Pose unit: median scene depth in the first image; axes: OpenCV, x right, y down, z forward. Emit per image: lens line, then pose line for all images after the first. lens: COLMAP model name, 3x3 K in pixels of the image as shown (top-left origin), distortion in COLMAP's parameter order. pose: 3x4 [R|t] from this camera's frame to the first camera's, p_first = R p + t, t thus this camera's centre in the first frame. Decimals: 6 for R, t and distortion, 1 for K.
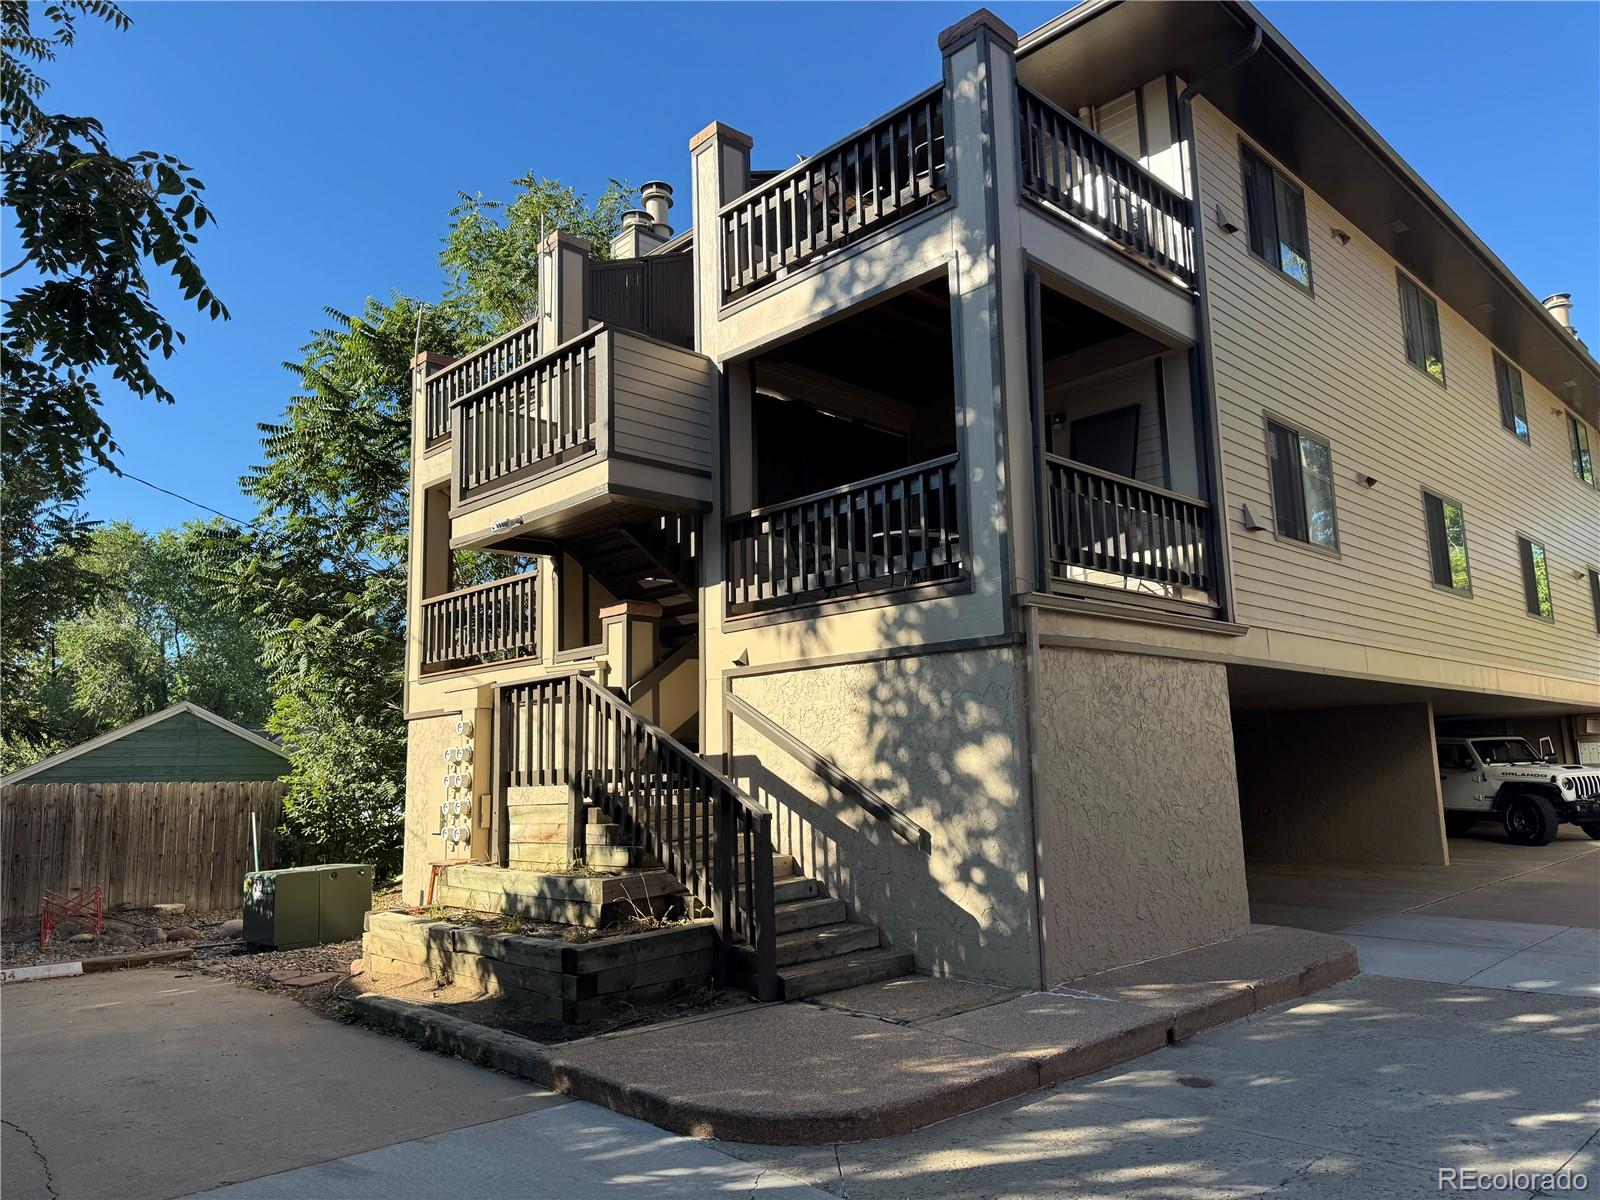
lens RADIAL K [[1121.6, 0, 814.7], [0, 1121.6, 600.9], [0, 0, 1]] dist [0.083466, -0.093911]
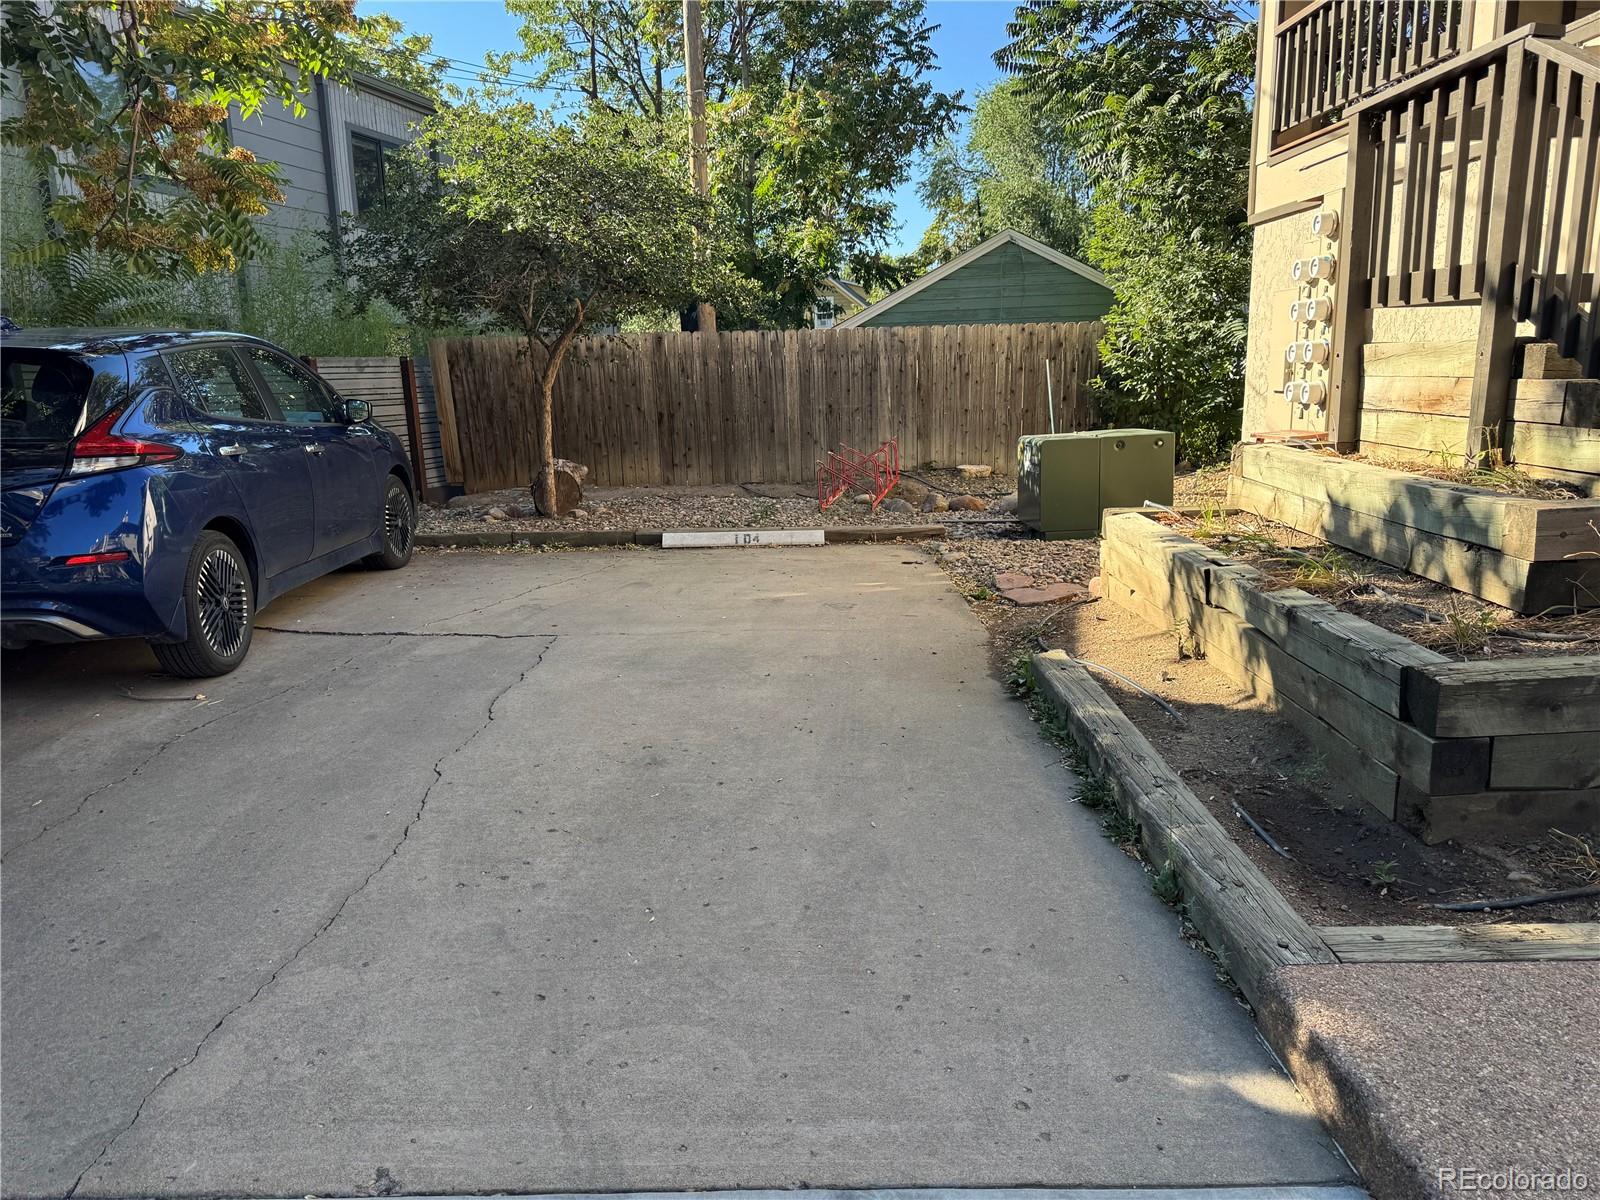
lens RADIAL K [[1121.6, 0, 785.1], [0, 1121.6, 606.9], [0, 0, 1]] dist [0.083466, -0.093911]
pose [[0.706117, 0.152984, -0.691372, -0.052838], [0.120864, 0.936014, 0.330560, 0.066484], [0.697704, -0.316976, 0.642445, 0.321797]]
